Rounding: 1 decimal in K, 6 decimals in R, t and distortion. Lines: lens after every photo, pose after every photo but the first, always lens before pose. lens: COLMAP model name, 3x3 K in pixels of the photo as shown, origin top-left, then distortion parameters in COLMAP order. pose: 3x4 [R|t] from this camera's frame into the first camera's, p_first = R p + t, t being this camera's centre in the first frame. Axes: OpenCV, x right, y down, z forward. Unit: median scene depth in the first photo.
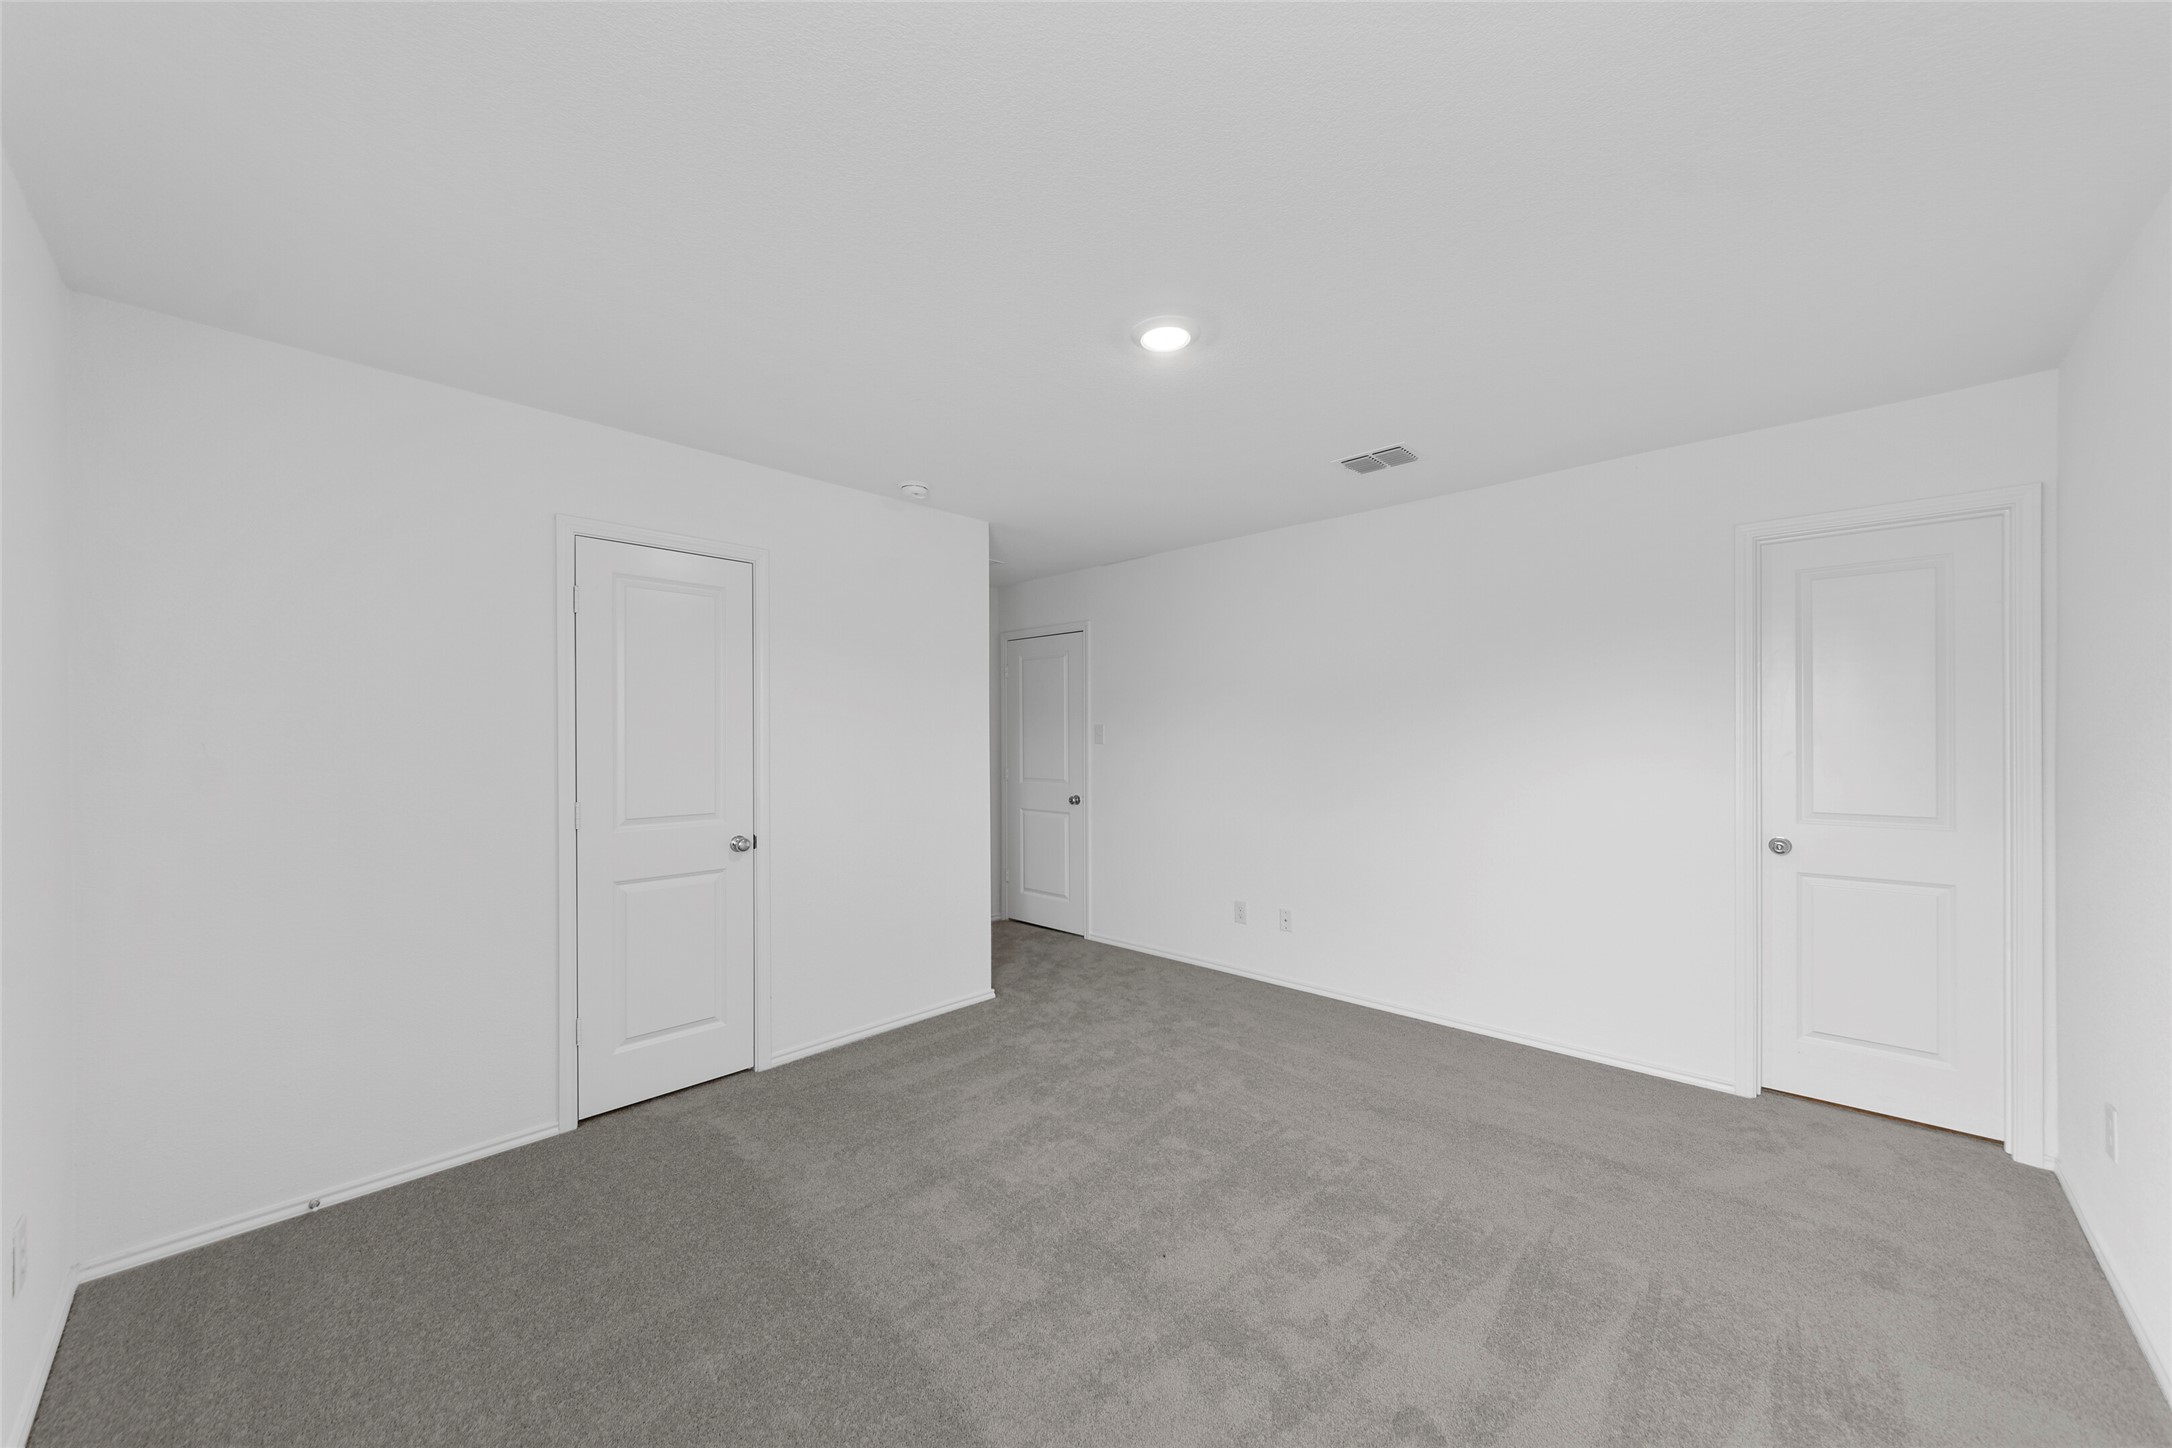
lens RADIAL K [[792.1, 0, 1086.9], [0, 792.1, 733.6], [0, 0, 1]] dist [0.001361, -0.000325]
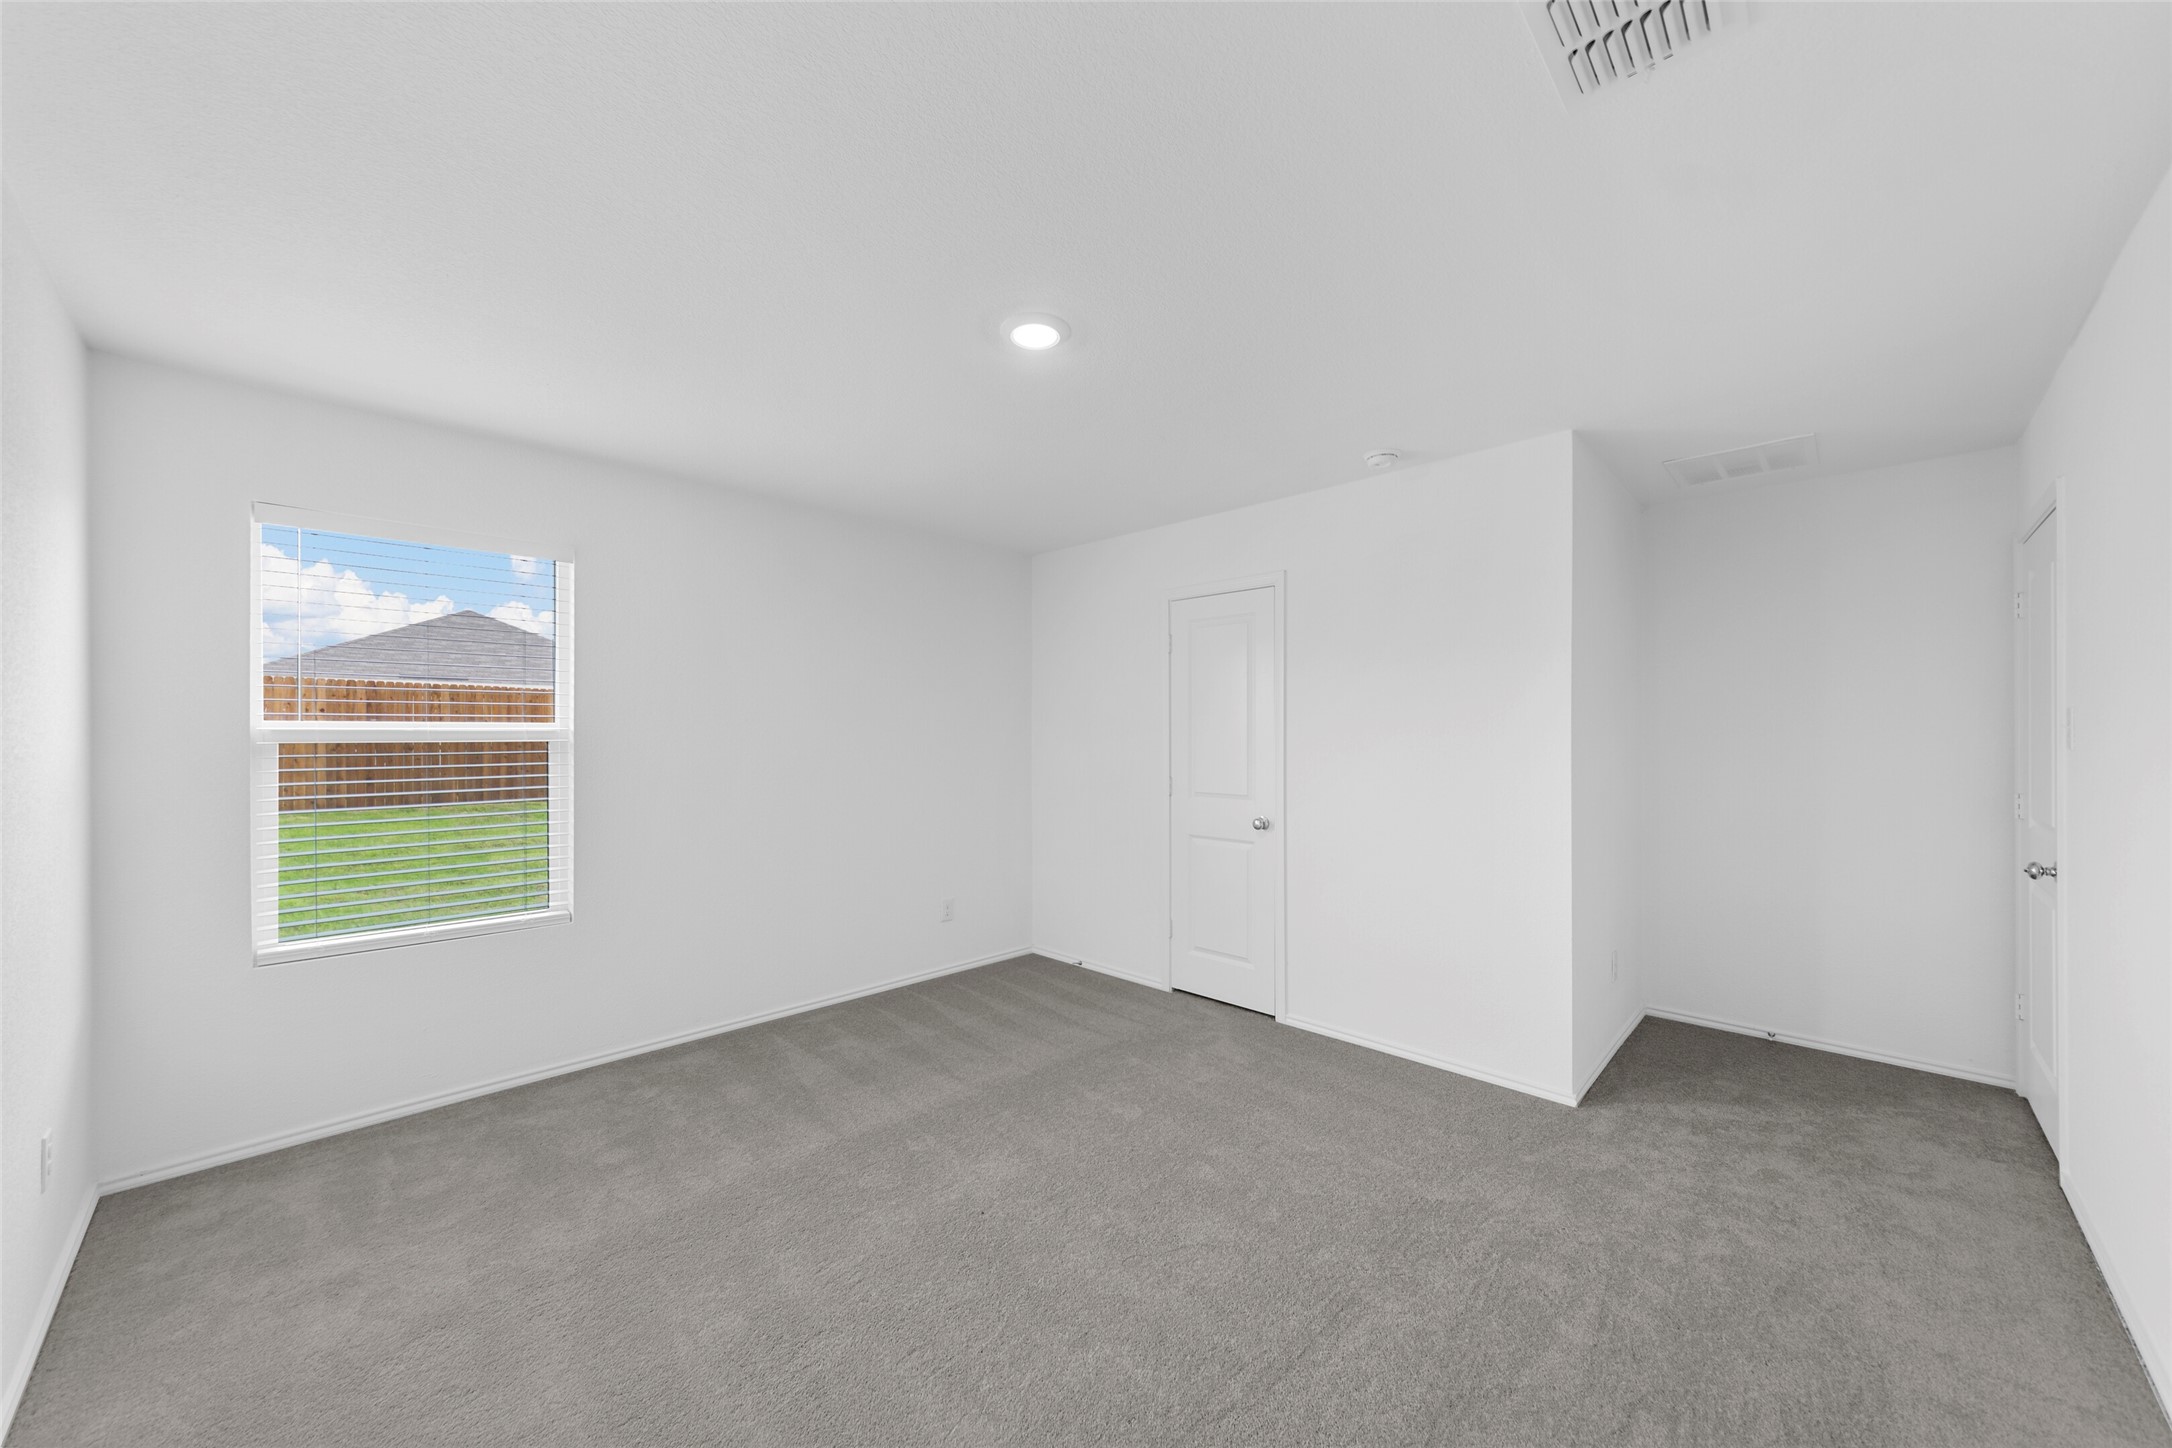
lens RADIAL K [[792.1, 0, 1086.9], [0, 792.1, 733.6], [0, 0, 1]] dist [0.001361, -0.000325]
pose [[-0.011874, 0.002095, -0.999927, 0.553284], [0.005778, 0.999981, 0.002027, -0.000885], [0.999913, -0.005754, -0.011886, 0.543735]]
